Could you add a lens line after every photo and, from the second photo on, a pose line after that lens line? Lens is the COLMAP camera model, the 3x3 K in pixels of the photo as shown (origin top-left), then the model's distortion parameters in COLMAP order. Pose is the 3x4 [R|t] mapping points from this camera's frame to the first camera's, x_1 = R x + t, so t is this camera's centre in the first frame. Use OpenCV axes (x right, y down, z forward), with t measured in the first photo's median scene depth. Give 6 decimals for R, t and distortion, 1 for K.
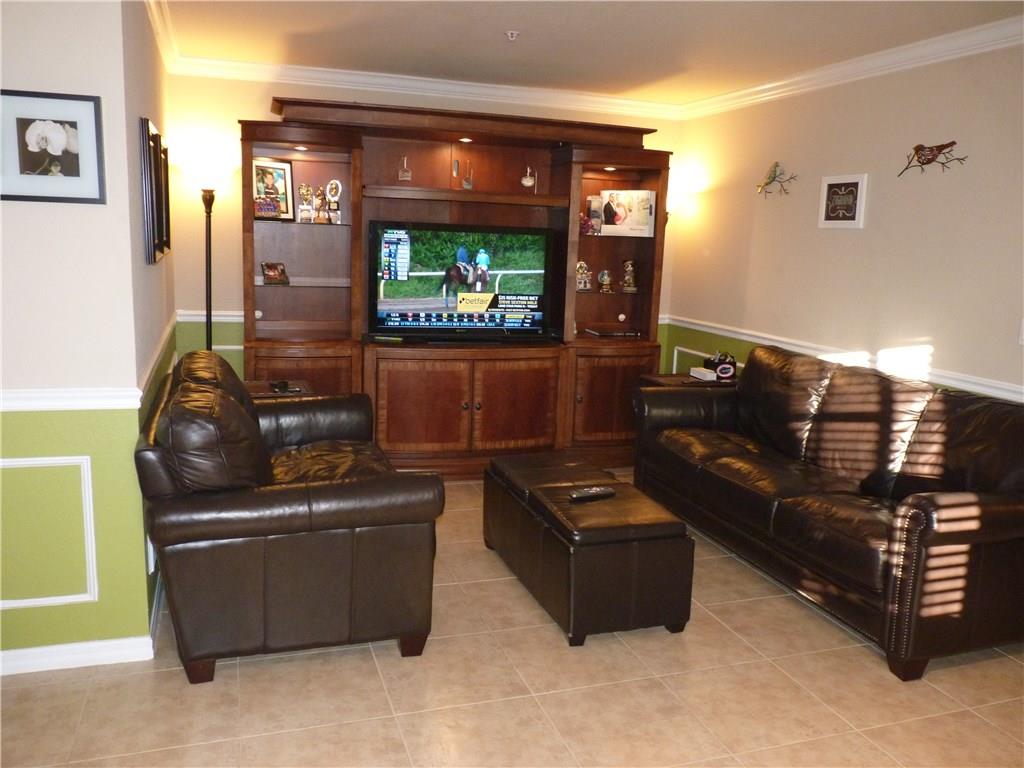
lens RADIAL K [[823.2, 0, 513.0], [0, 823.2, 374.8], [0, 0, 1]] dist [-0.025073, 0.009491]
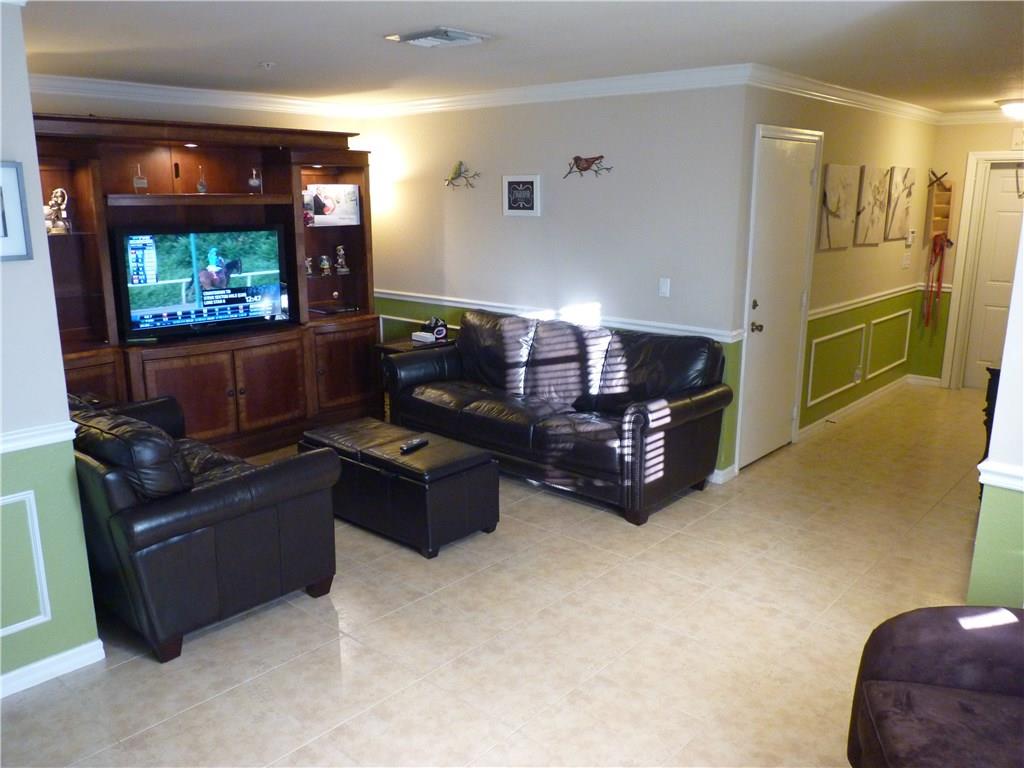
lens RADIAL K [[823.2, 0, 508.5], [0, 823.2, 385.1], [0, 0, 1]] dist [-0.025073, 0.009491]
pose [[0.870032, -0.146480, 0.470731, -0.273754], [0.109436, 0.988401, 0.105300, -0.051386], [-0.480695, -0.040100, 0.875970, -0.151537]]
